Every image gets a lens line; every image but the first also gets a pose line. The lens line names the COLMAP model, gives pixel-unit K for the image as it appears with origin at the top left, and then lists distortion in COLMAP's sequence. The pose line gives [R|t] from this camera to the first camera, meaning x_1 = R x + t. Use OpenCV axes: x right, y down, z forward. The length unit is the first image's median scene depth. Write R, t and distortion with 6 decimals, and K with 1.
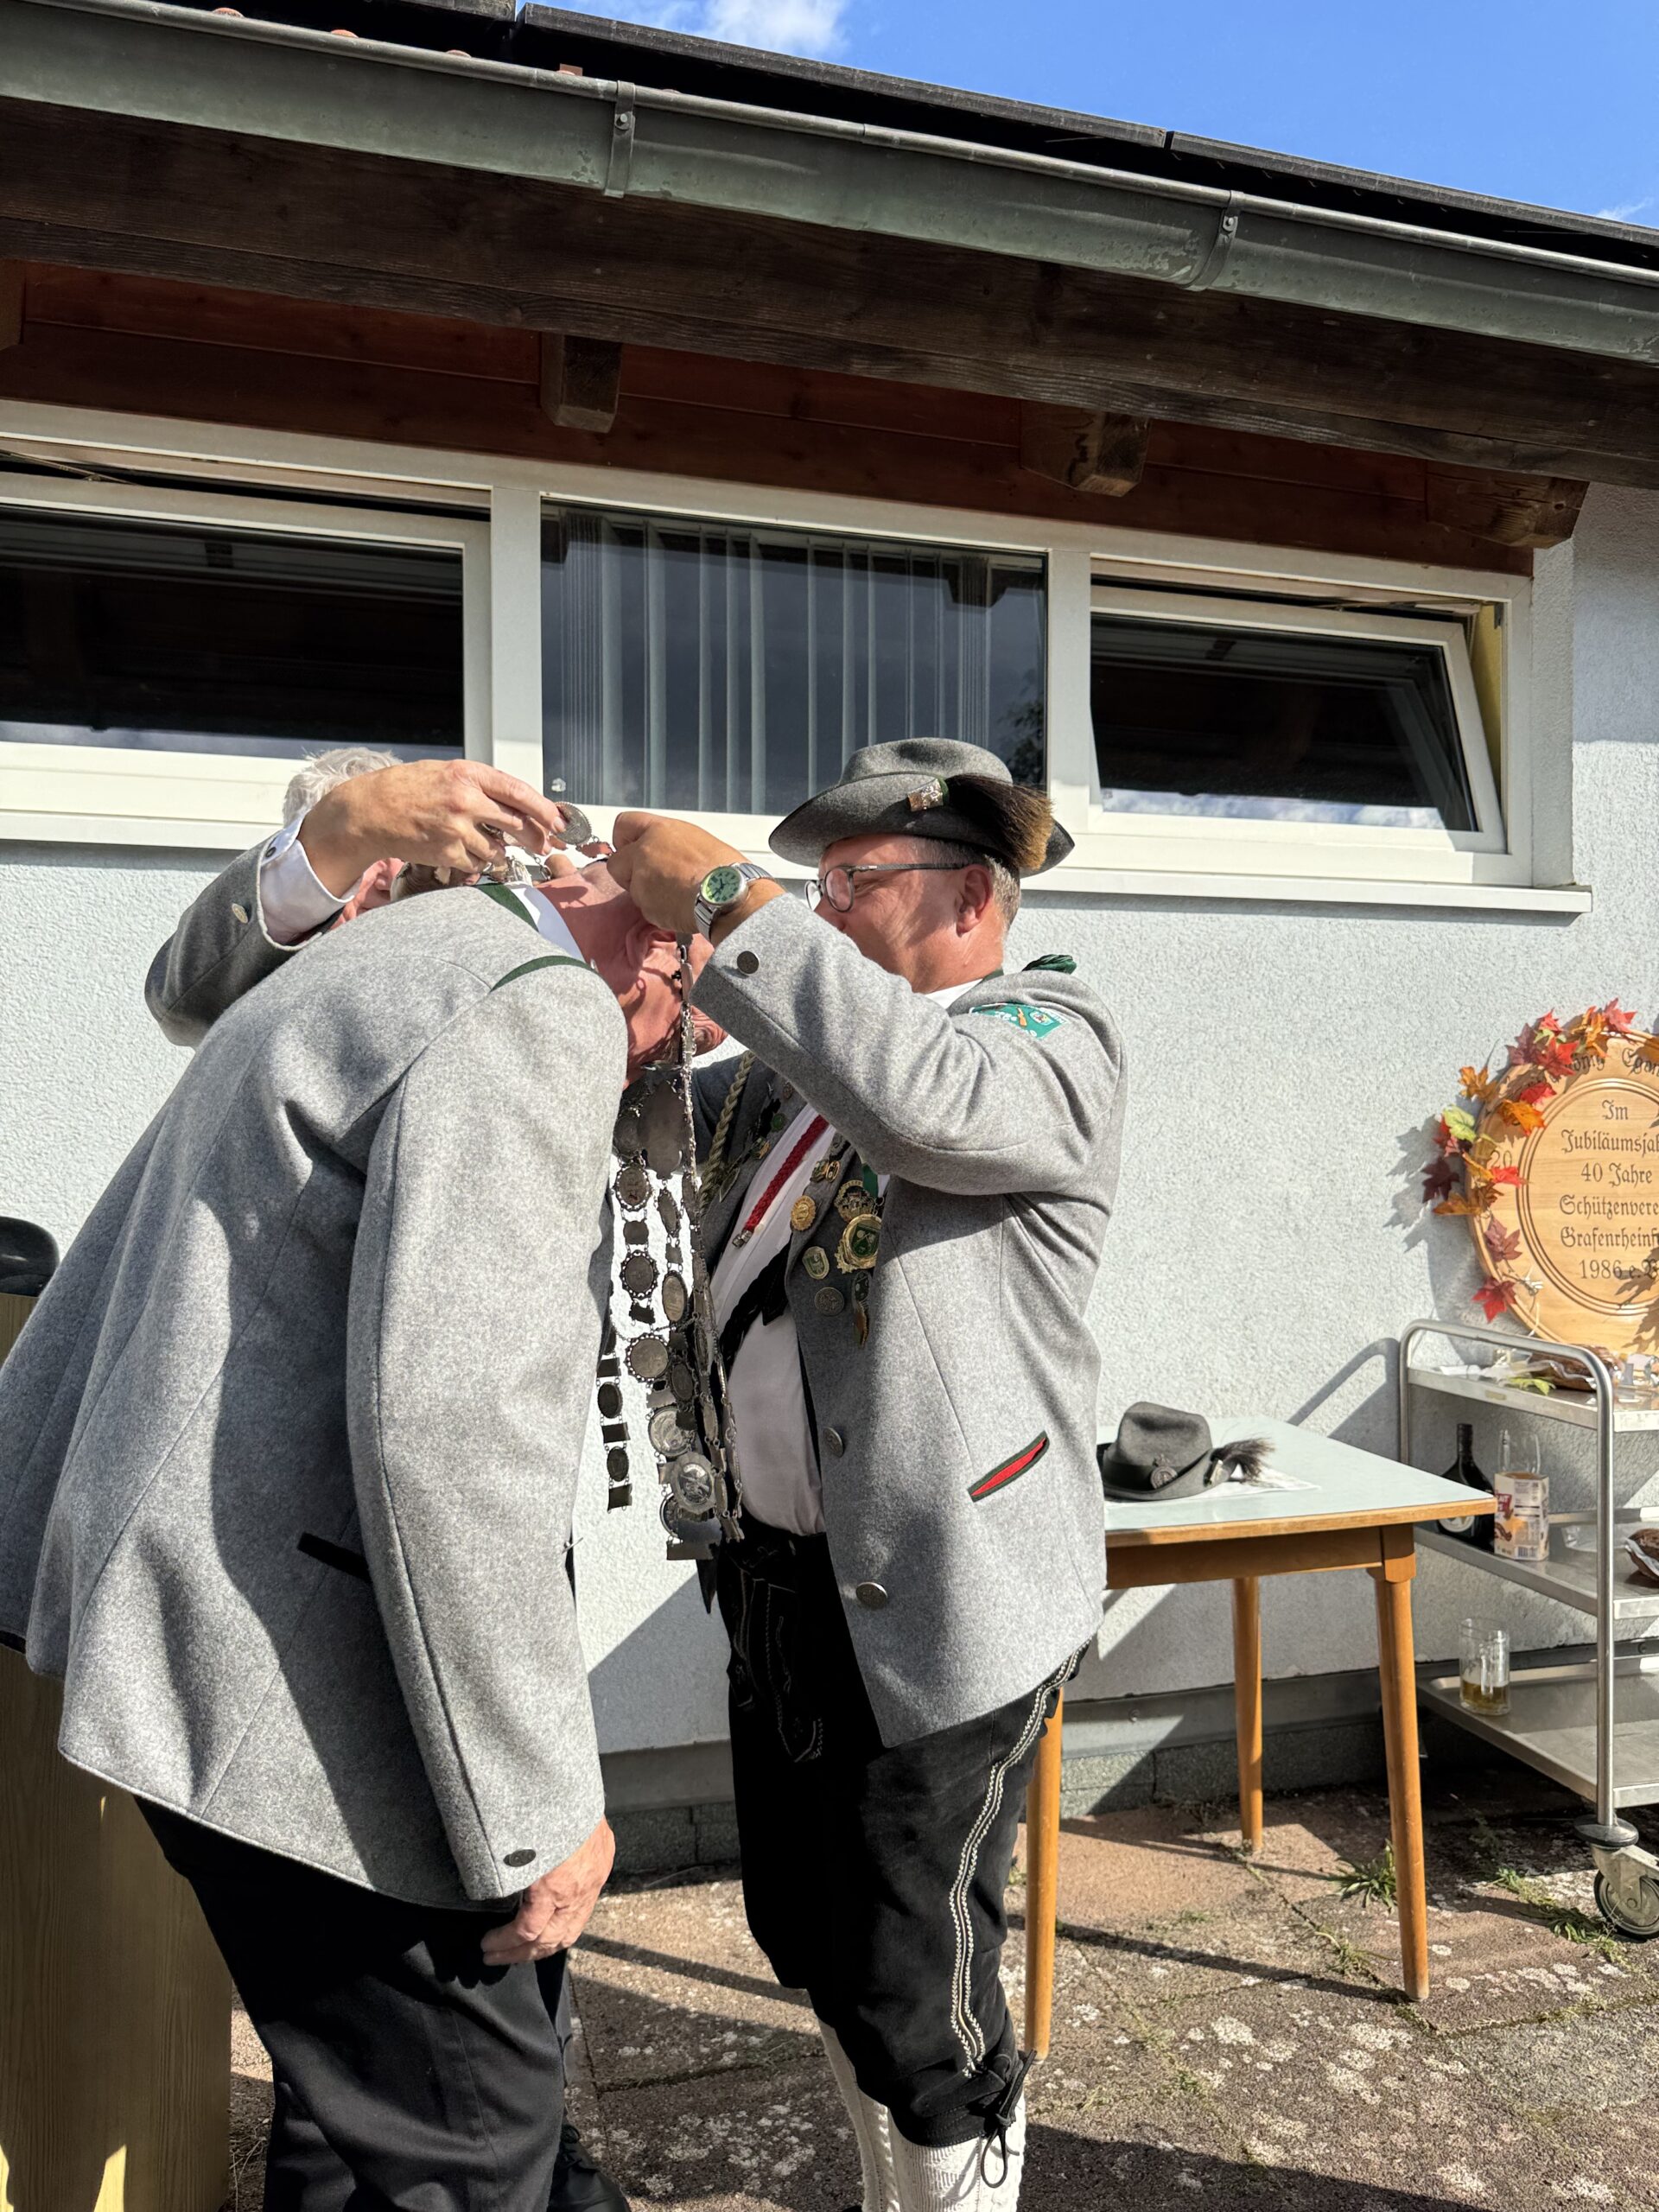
lens RADIAL K [[1552.8, 0, 807.9], [0, 1552.8, 1111.2], [0, 0, 1]] dist [-0.006798, -0.001806]
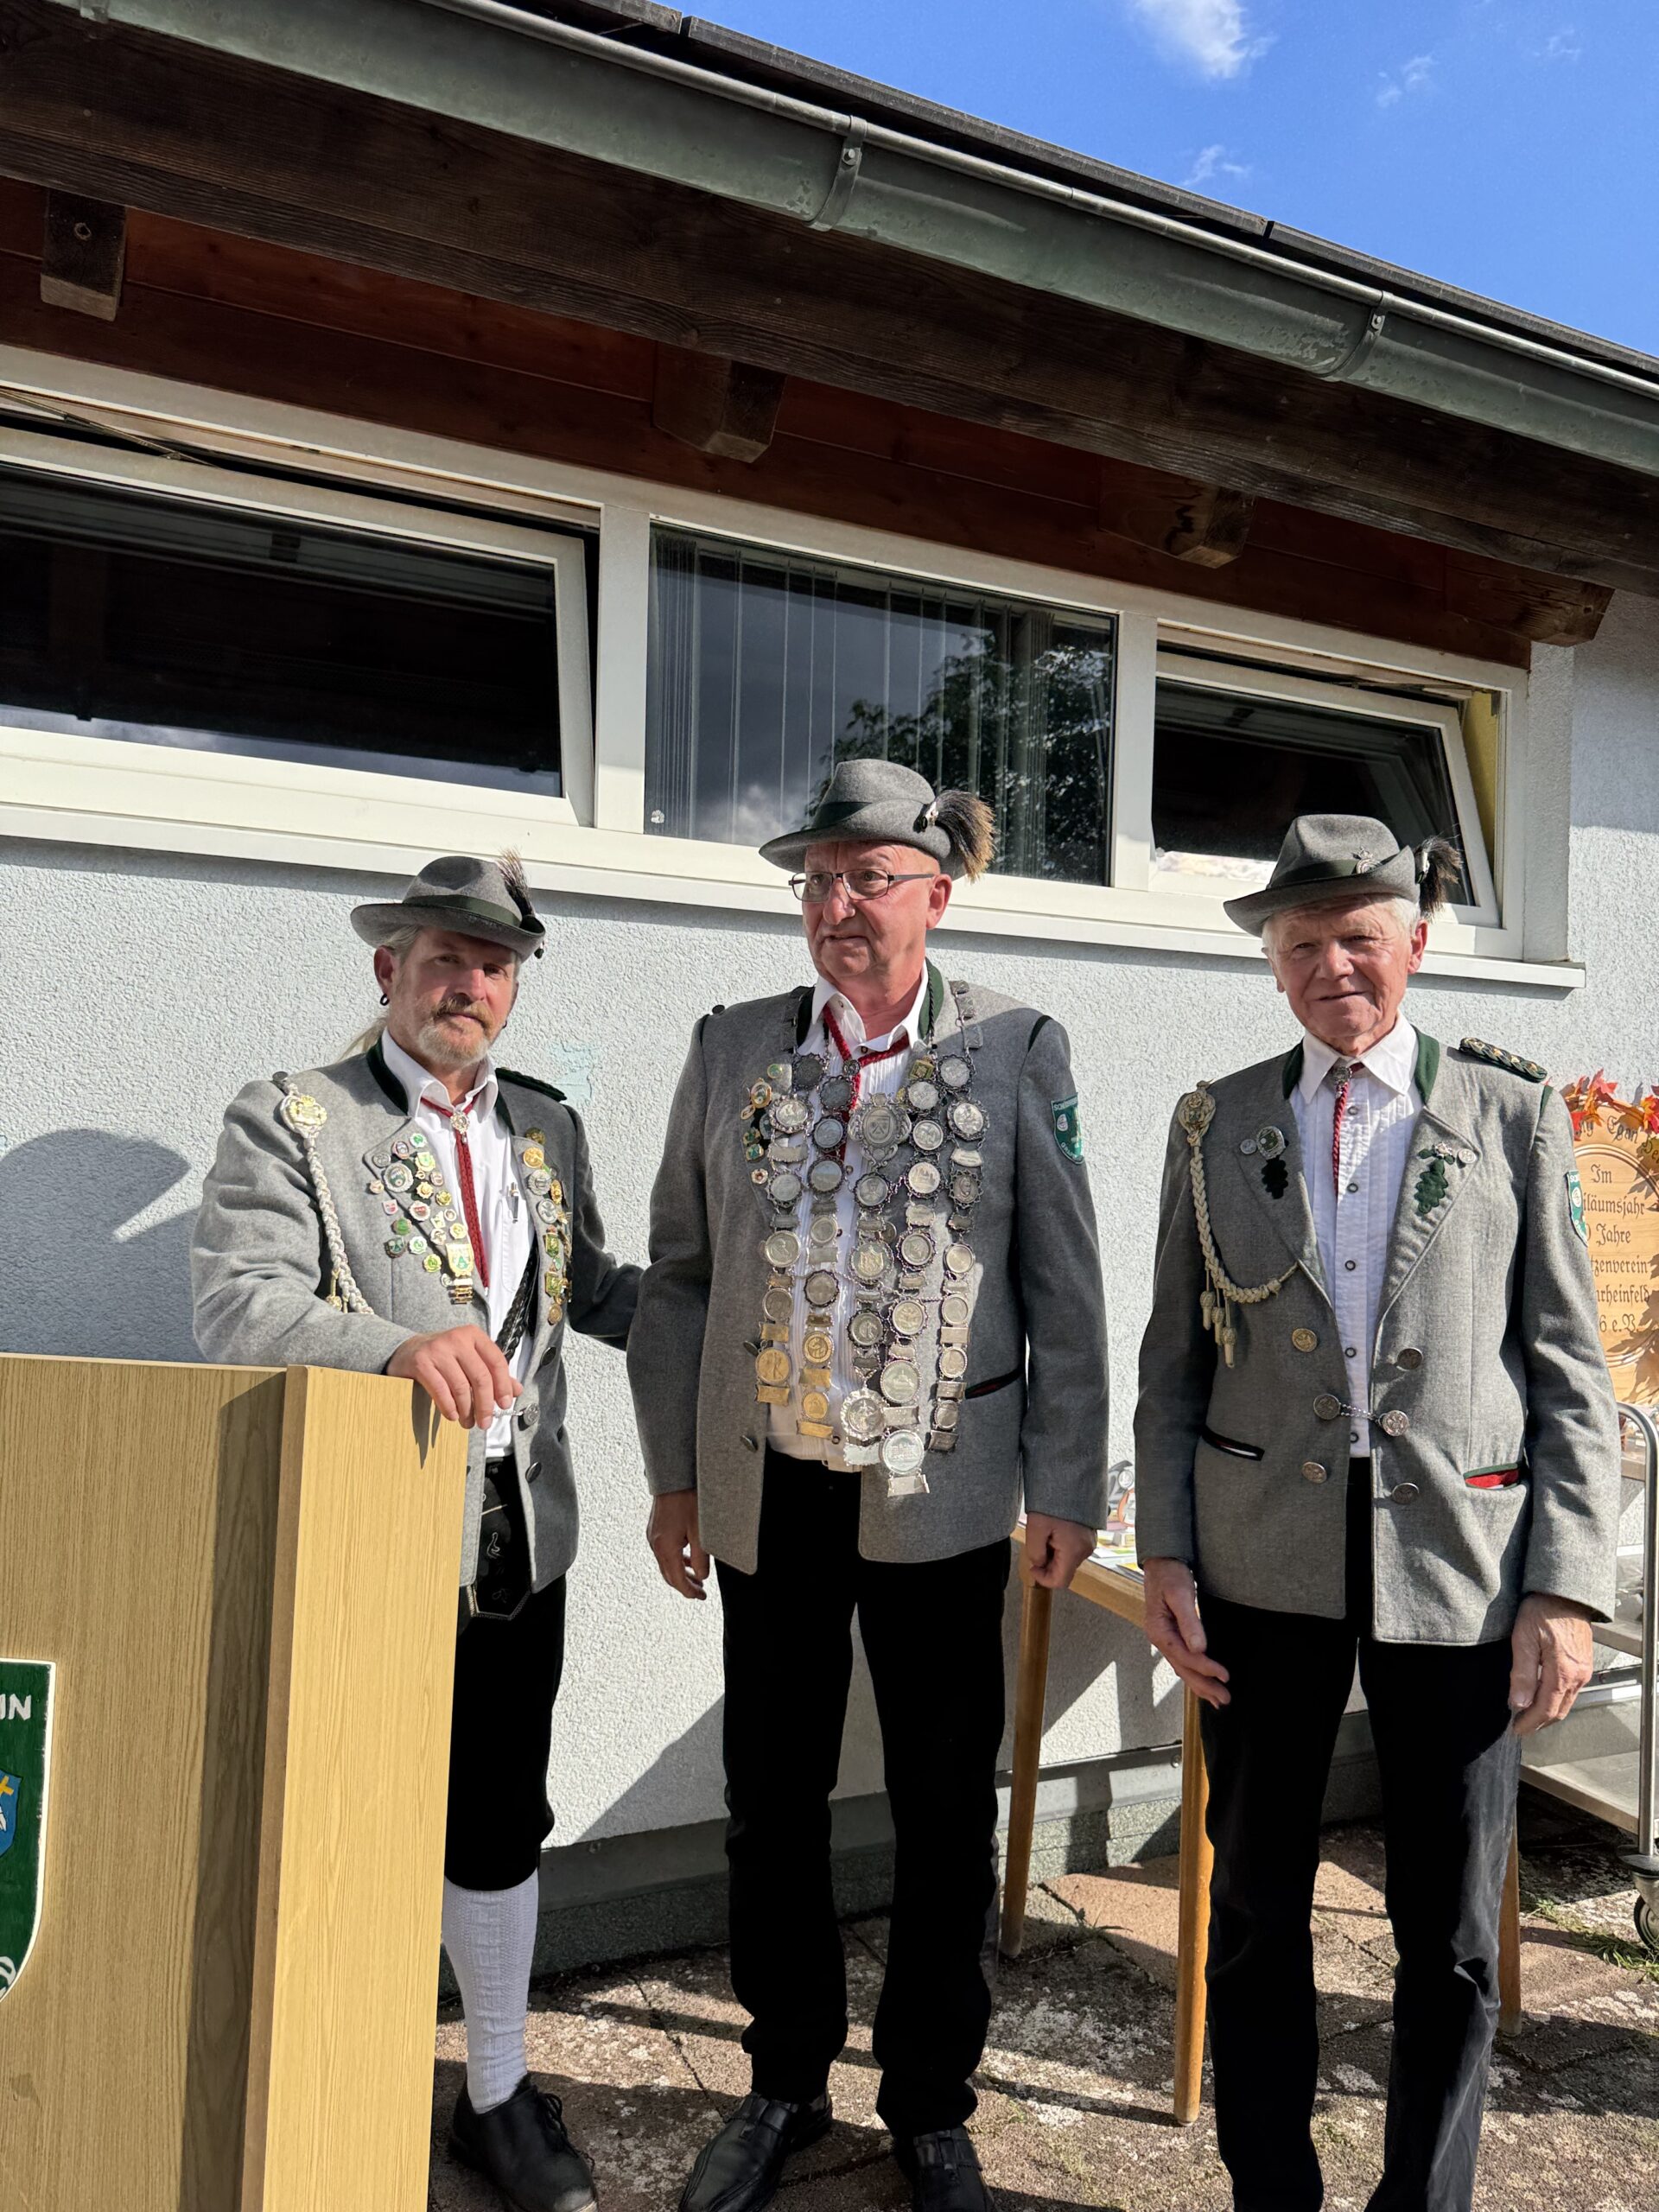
lens RADIAL K [[1552.8, 0, 829.4], [0, 1552.8, 1109.0], [0, 0, 1]] dist [-0.006798, -0.001806]
pose [[0.987746, 0.030335, 0.153090, -0.205156], [-0.028188, 0.999472, -0.016179, -0.015874], [-0.153500, 0.011665, 0.988080, 0.031028]]
